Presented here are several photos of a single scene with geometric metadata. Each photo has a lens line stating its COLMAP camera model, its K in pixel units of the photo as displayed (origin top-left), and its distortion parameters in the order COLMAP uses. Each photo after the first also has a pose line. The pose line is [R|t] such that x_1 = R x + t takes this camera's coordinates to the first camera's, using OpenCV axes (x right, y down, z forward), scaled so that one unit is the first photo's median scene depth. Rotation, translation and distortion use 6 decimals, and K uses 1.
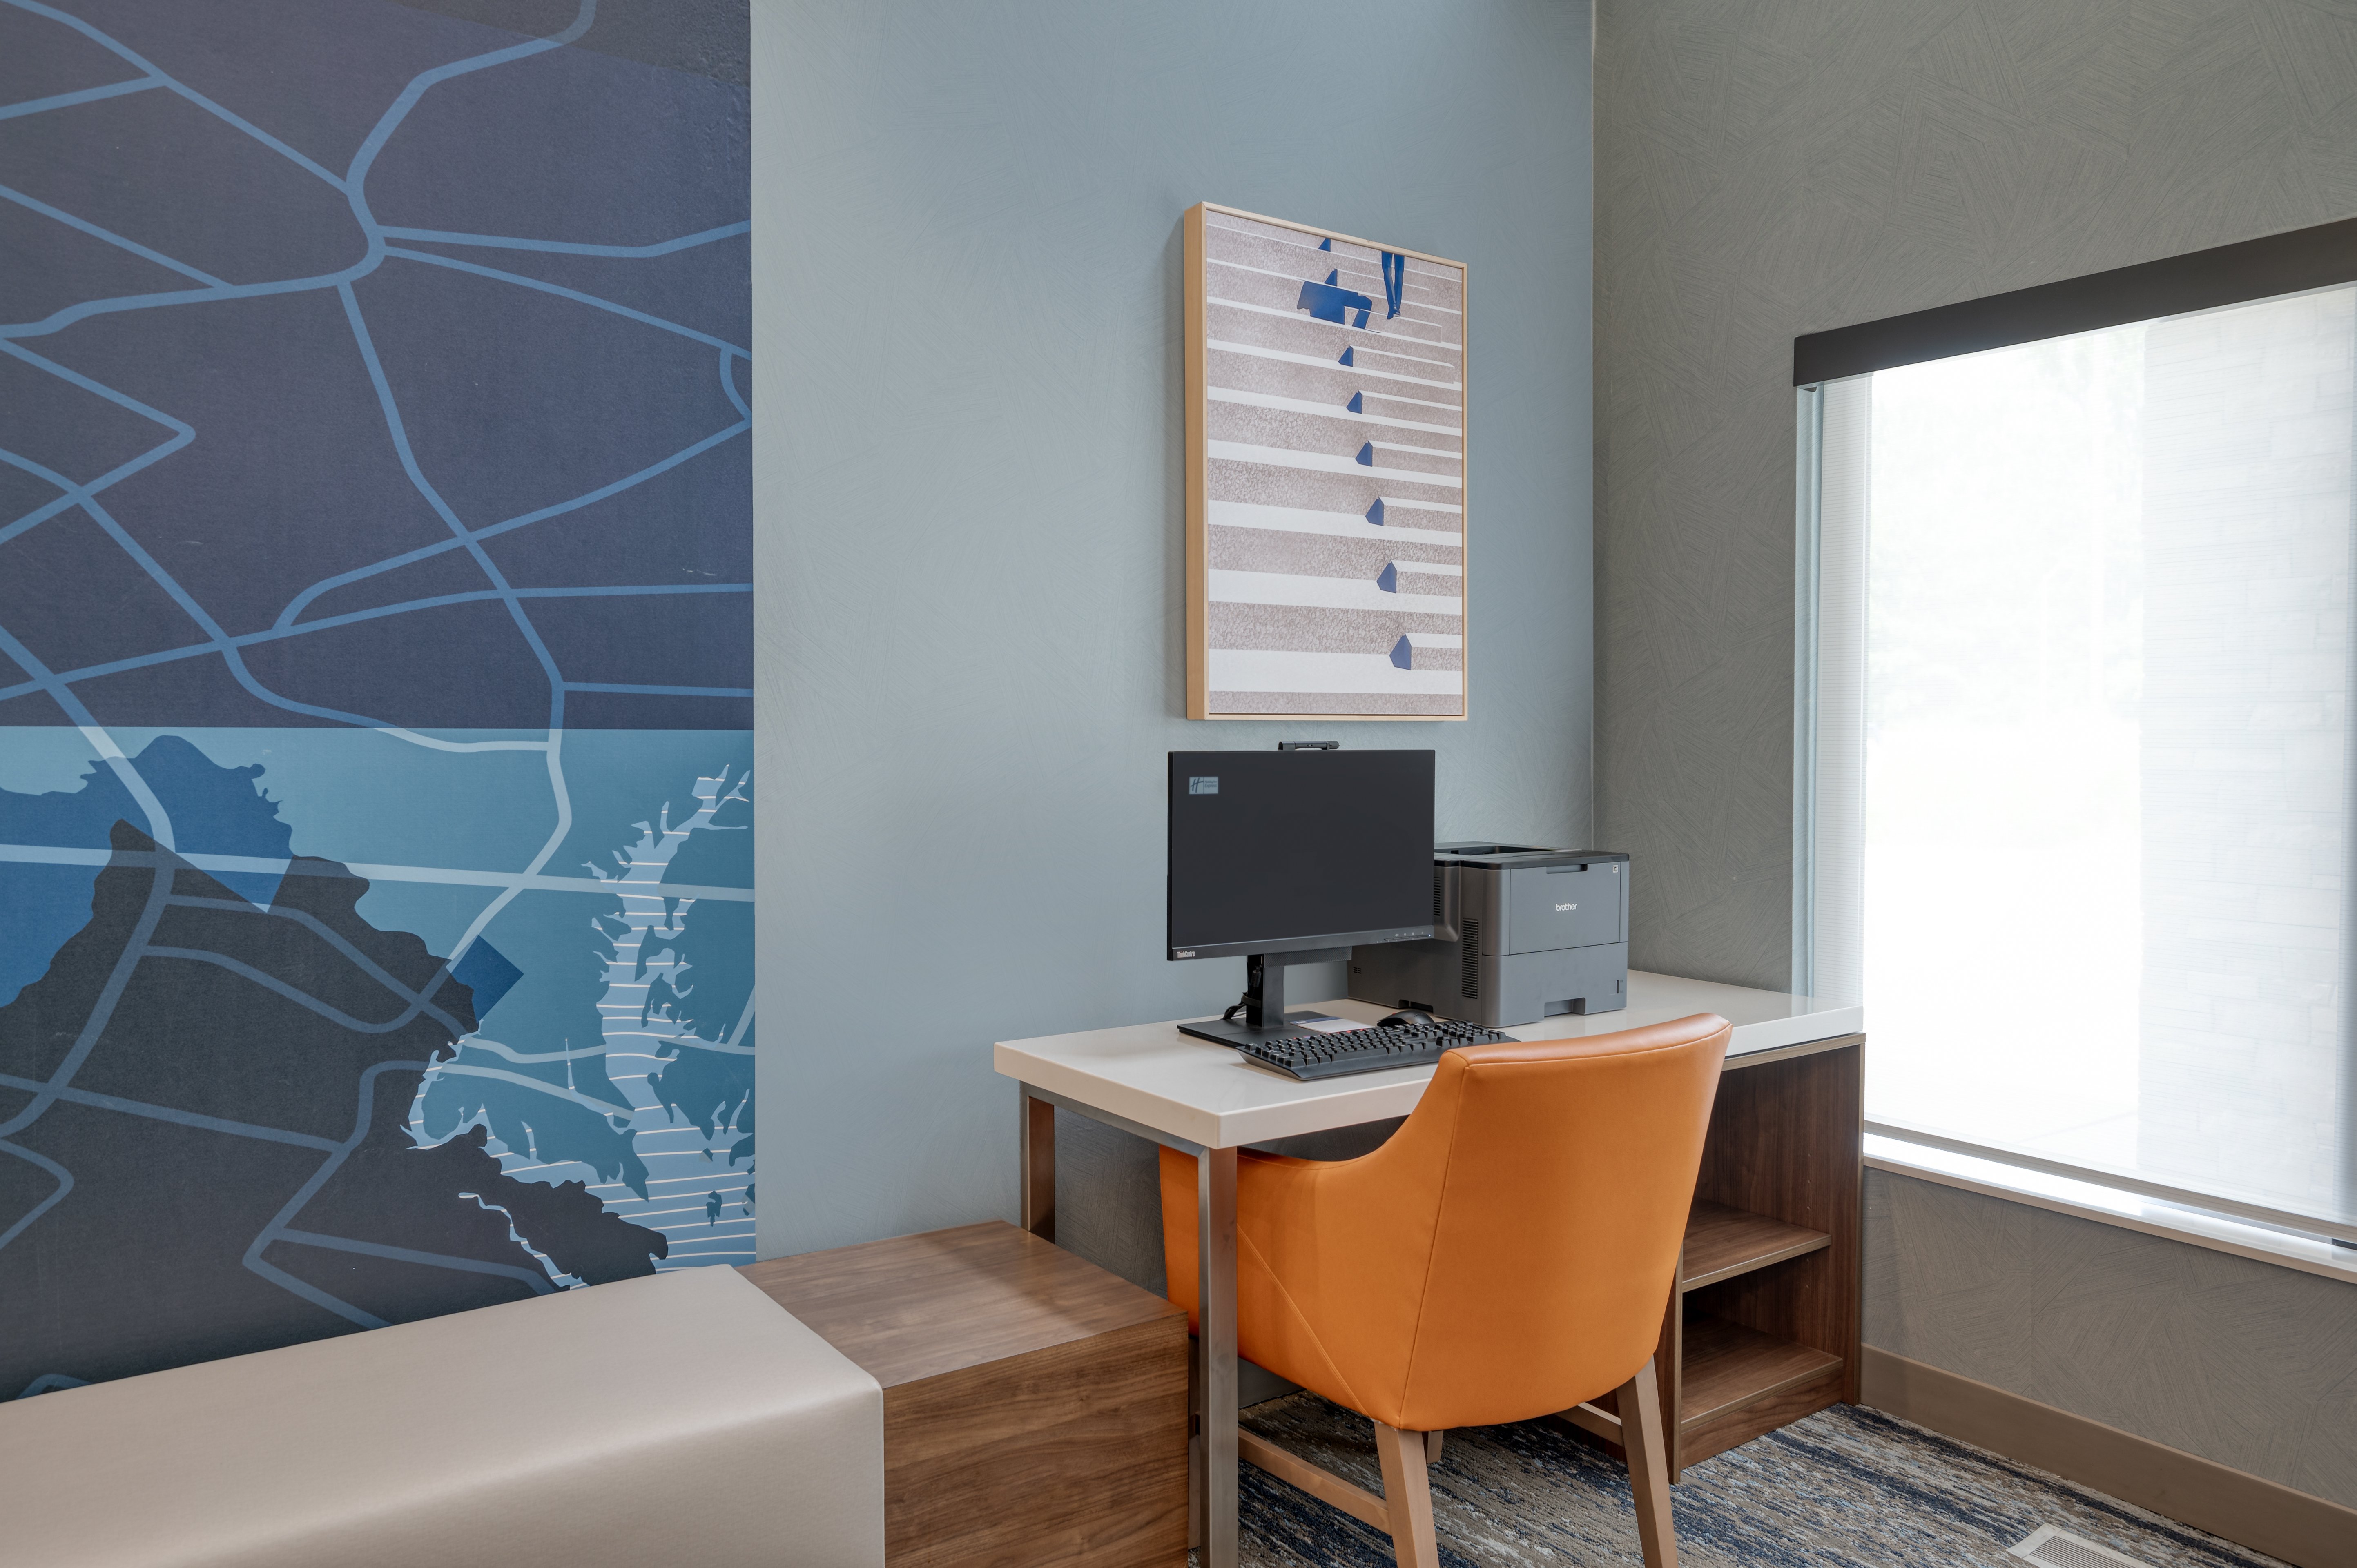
lens RADIAL K [[1658.2, 0, 1178.5], [0, 1658.2, 784.0], [0, 0, 1]] dist [-0.000643, -0.001764]
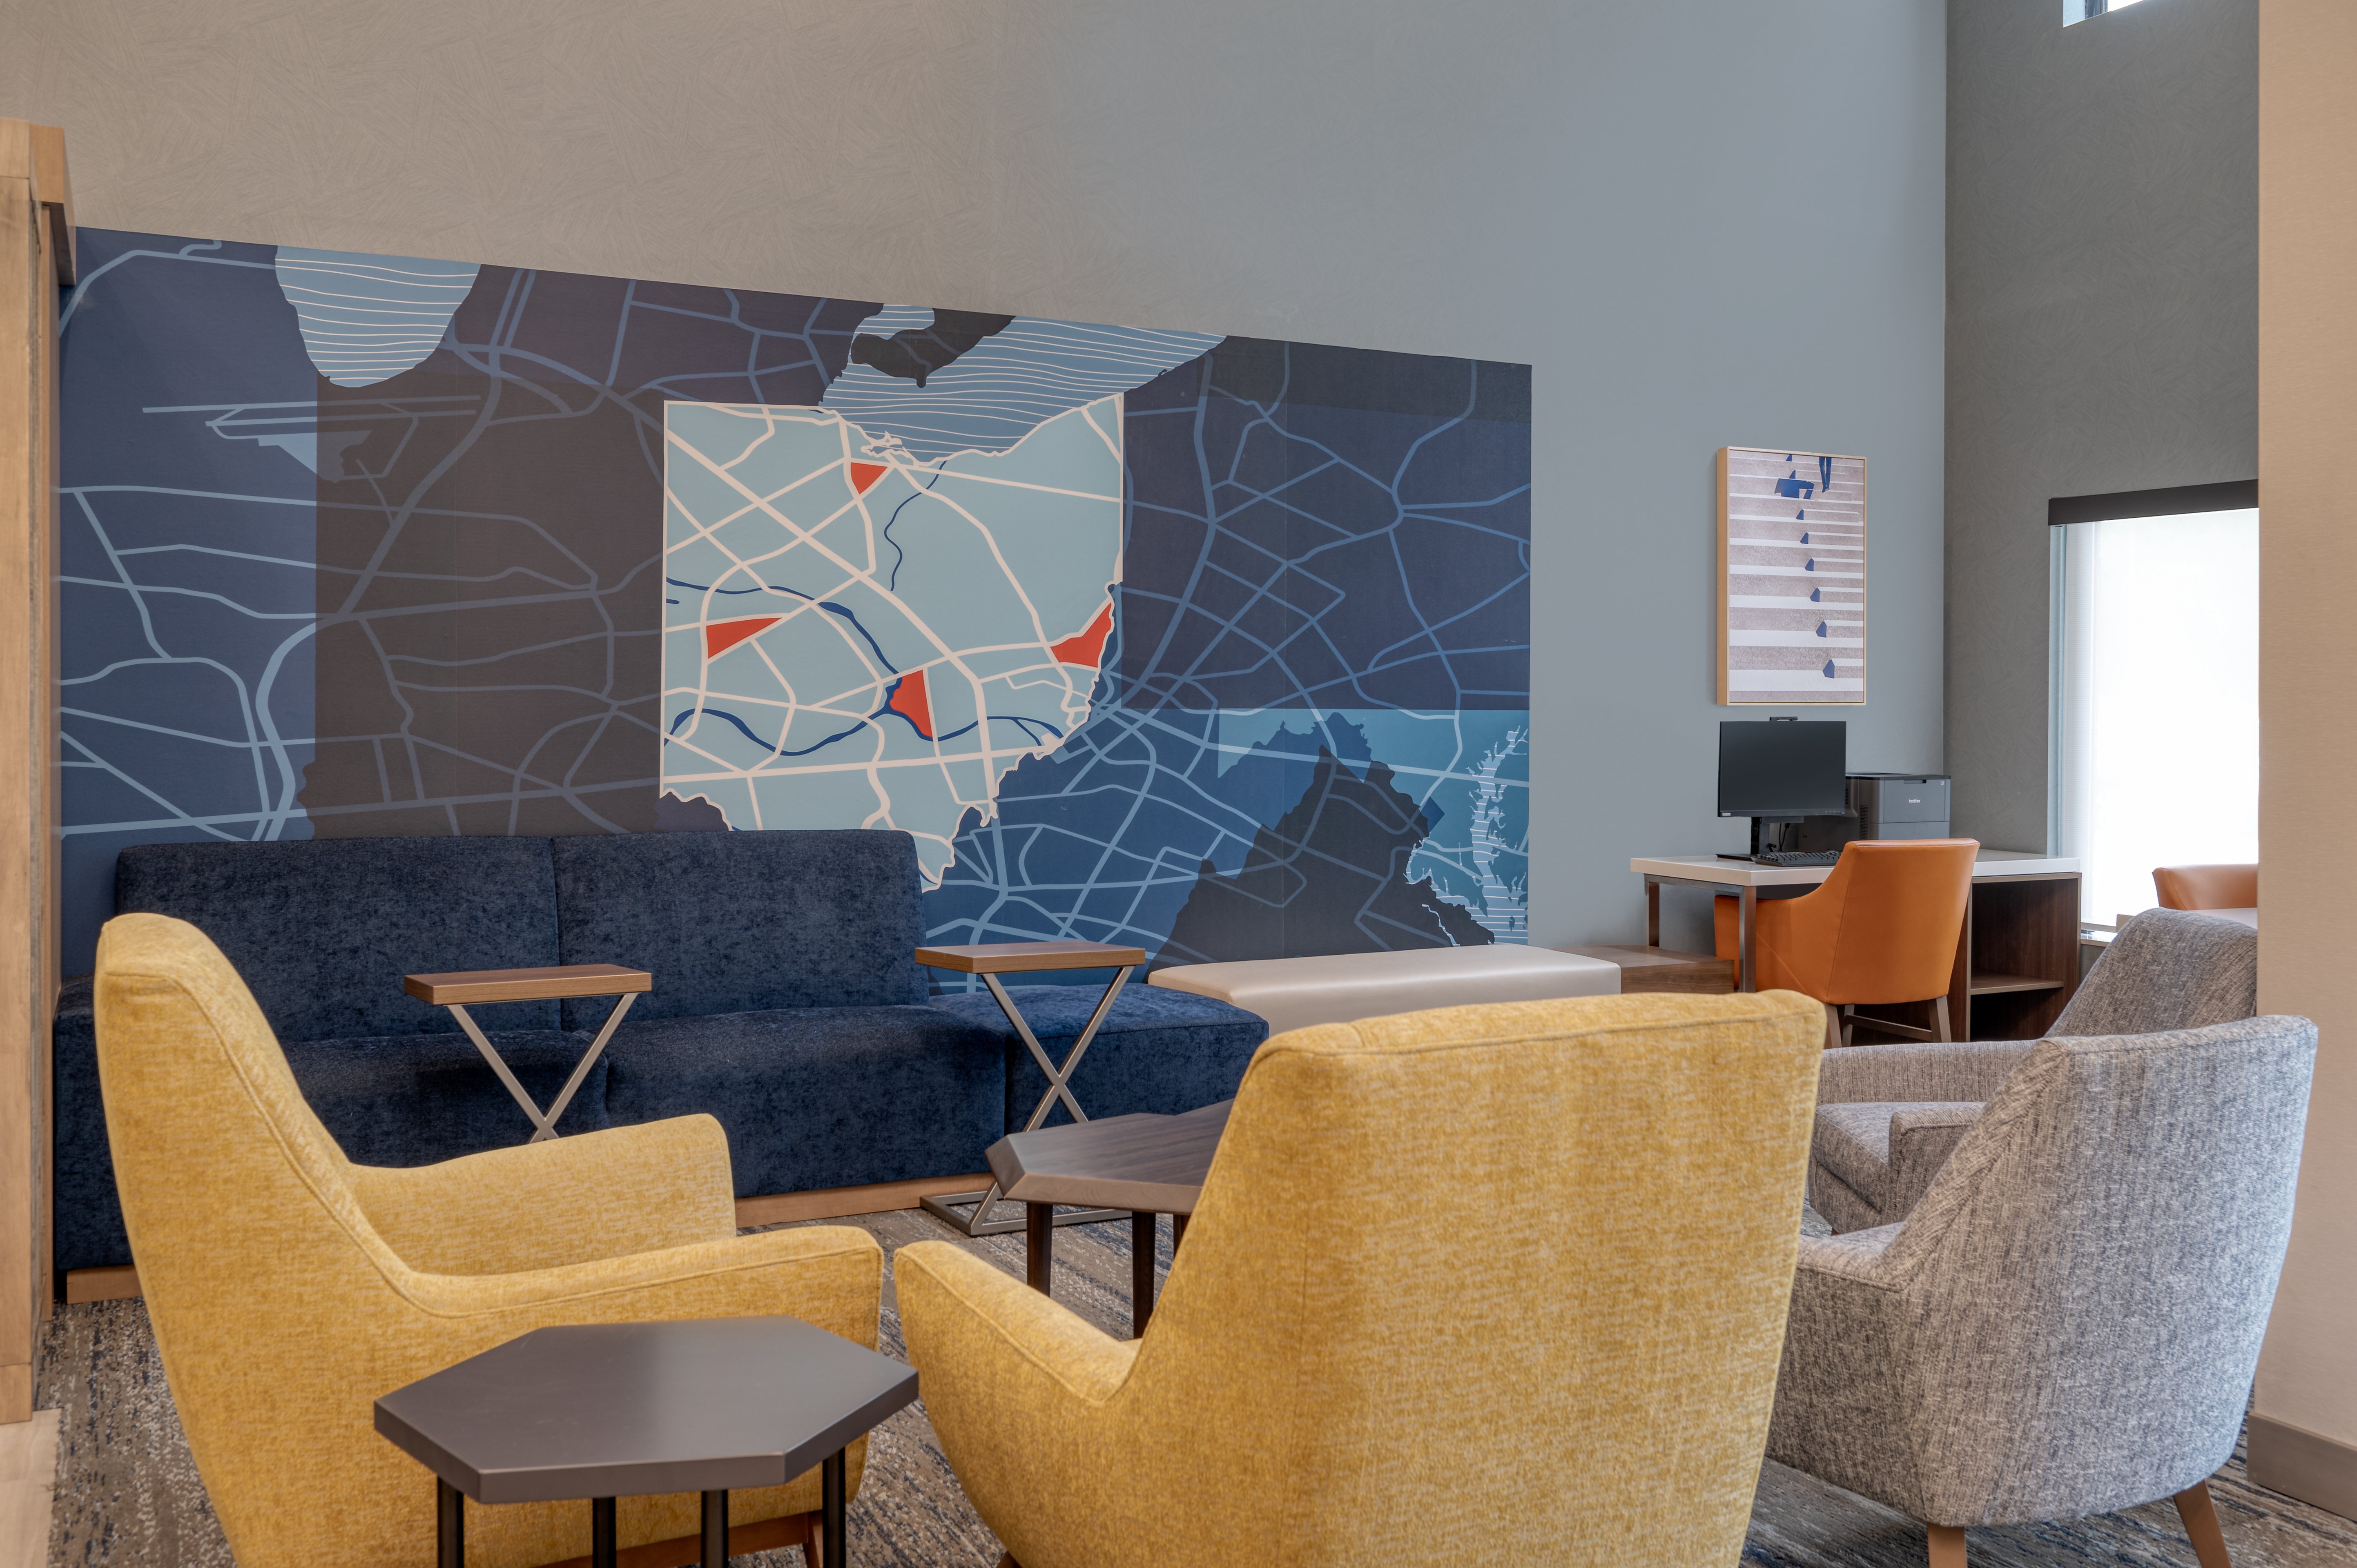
lens RADIAL K [[2351.6, 0, 1177.4], [0, 2351.6, 731.8], [0, 0, 1]] dist [0.000076, -0.004351]
pose [[0.990573, 0.006469, -0.136831, -0.292597], [-0.008623, 0.999848, -0.015155, 0.048372], [0.136712, 0.016192, 0.990478, -2.195524]]
